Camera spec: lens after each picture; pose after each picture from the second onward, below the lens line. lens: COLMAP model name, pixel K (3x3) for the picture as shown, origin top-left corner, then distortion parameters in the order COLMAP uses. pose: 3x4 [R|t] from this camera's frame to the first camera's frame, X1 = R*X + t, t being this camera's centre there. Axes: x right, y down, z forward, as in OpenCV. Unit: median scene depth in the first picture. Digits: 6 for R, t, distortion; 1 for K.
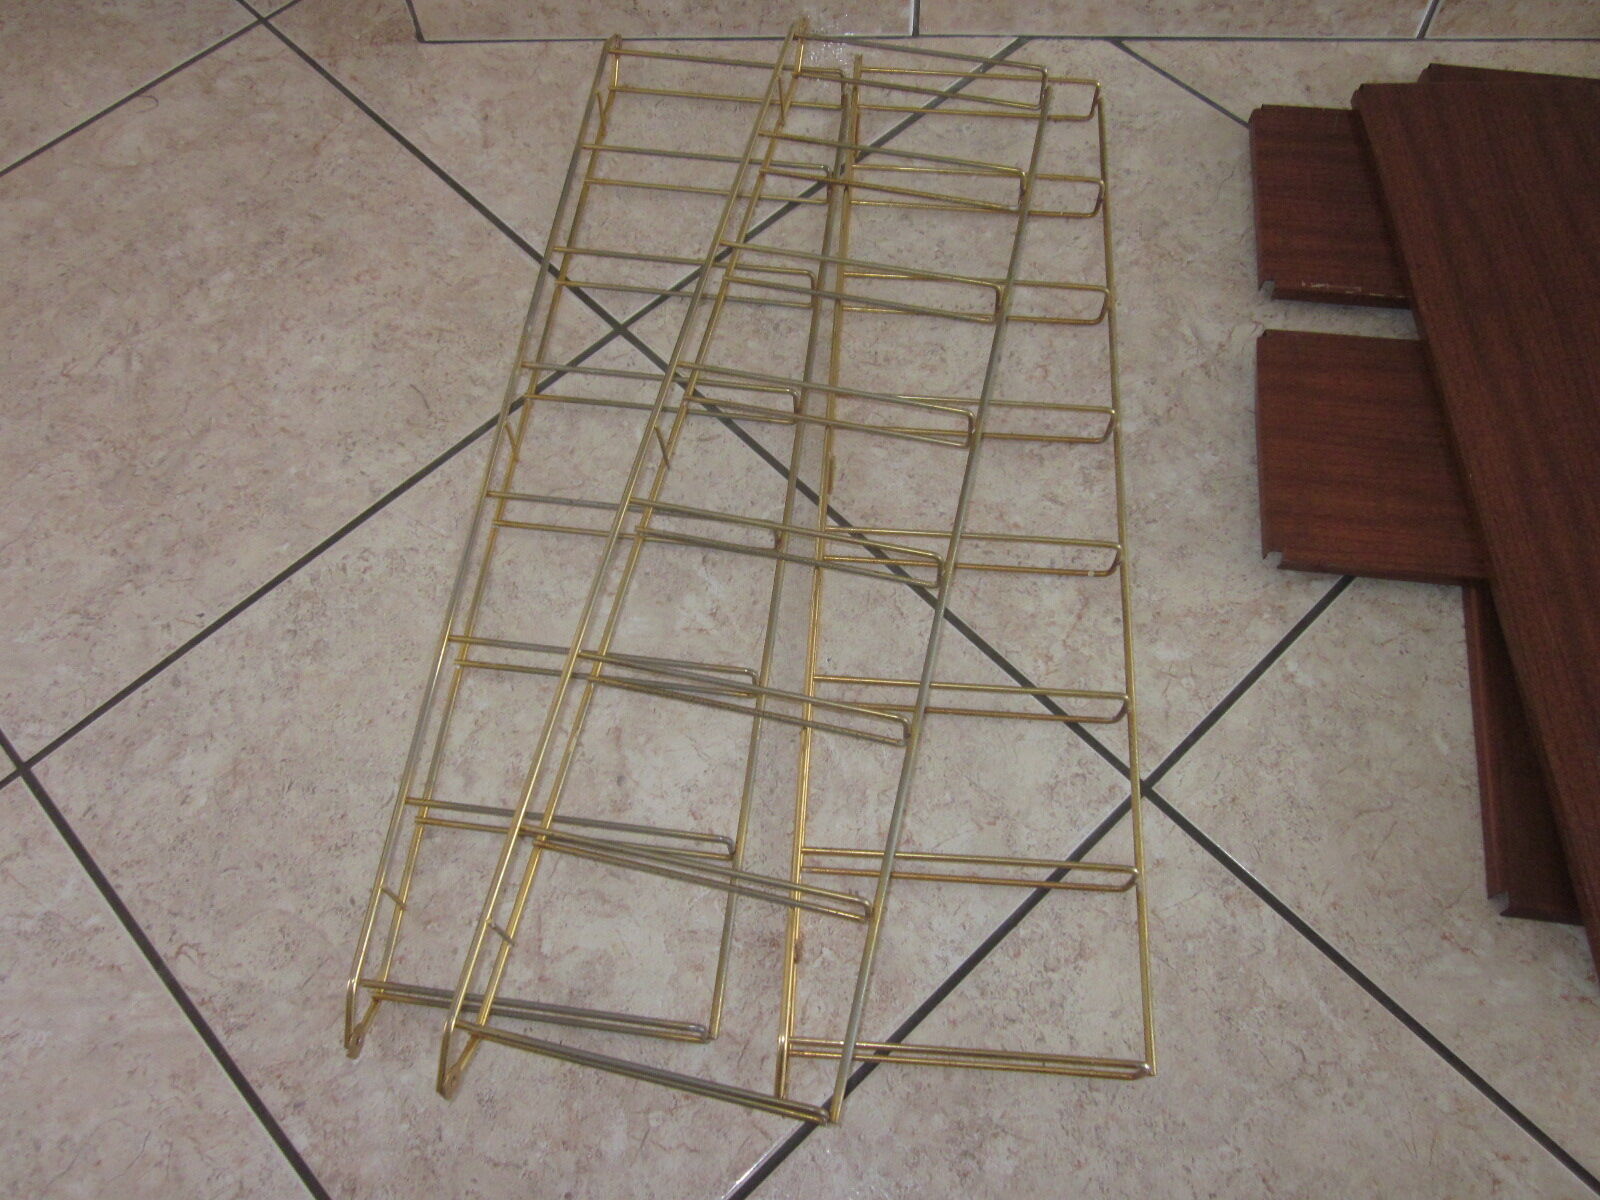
lens RADIAL K [[1328.4, 0, 800.0], [0, 1328.4, 600.0], [0, 0, 1]] dist [-0.042159, 0.016579]
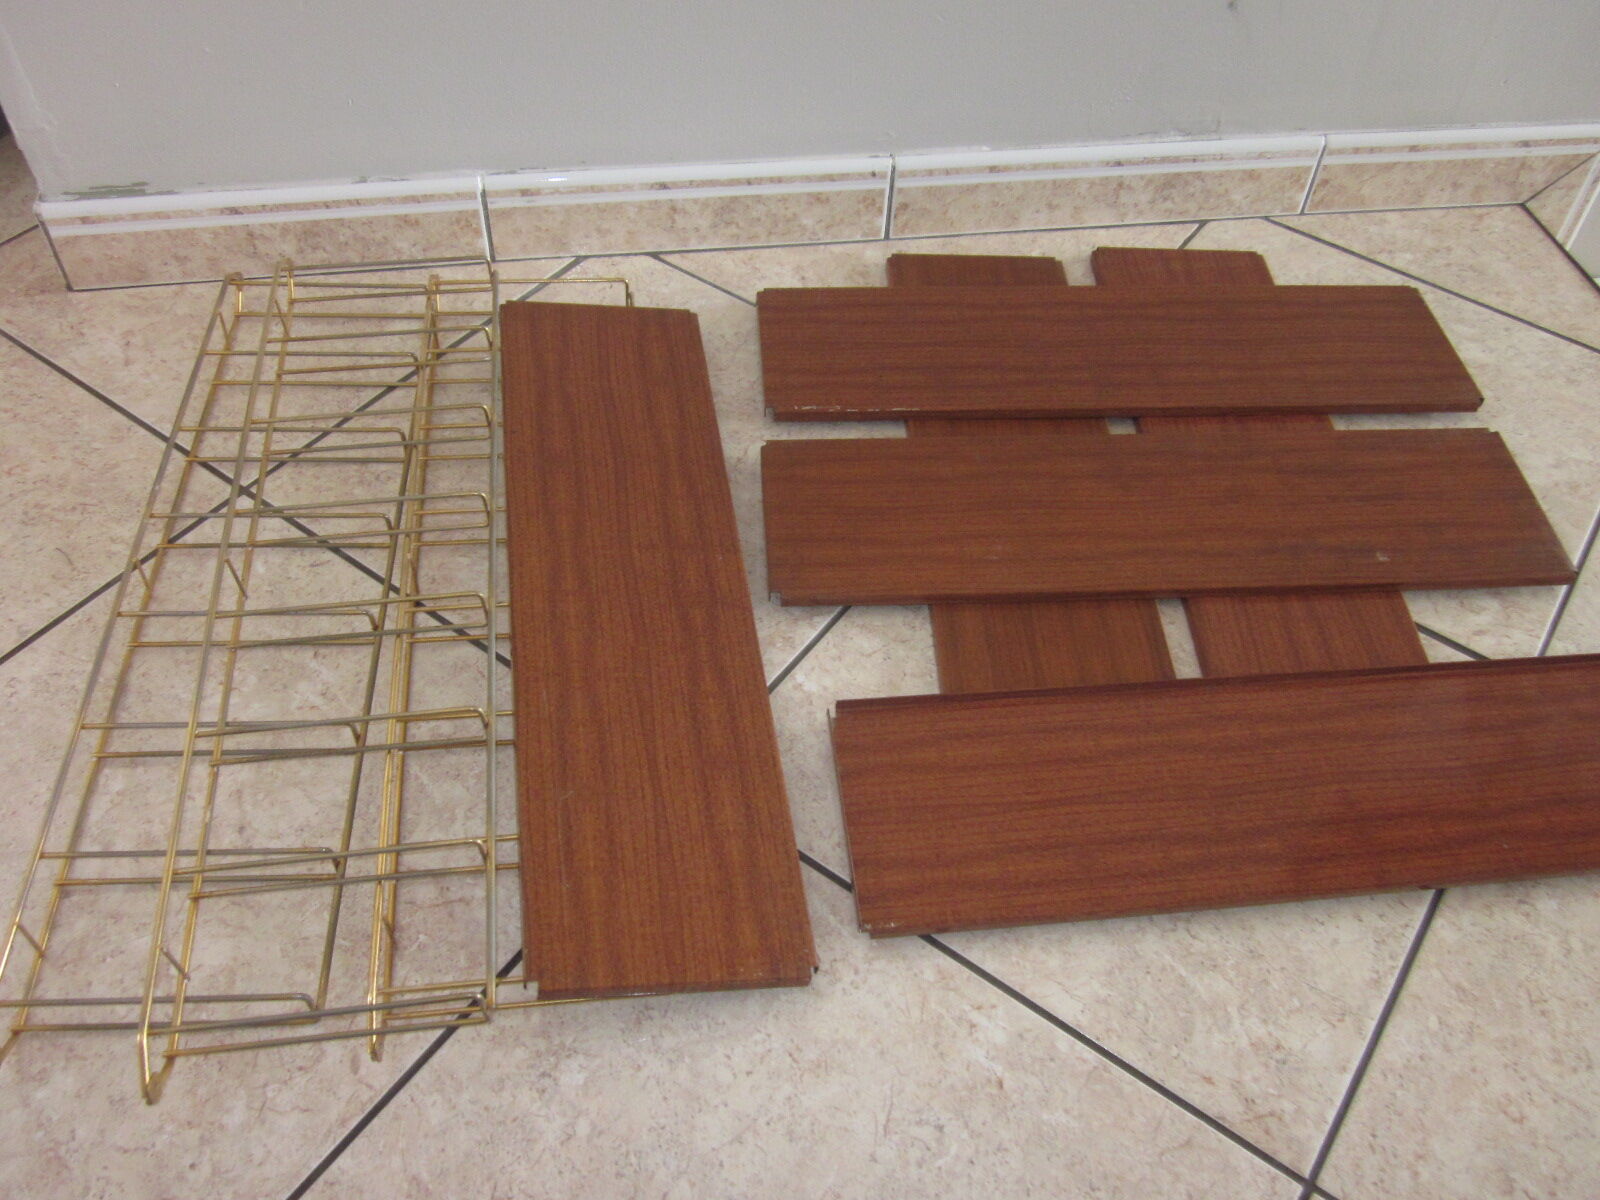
lens RADIAL K [[1328.4, 0, 800.0], [0, 1328.4, 600.0], [0, 0, 1]] dist [-0.042159, 0.016579]
pose [[0.978317, -0.099217, 0.181800, 0.143704], [0.136397, 0.969200, -0.205053, 0.226759], [-0.155856, 0.225404, 0.961718, -0.221992]]
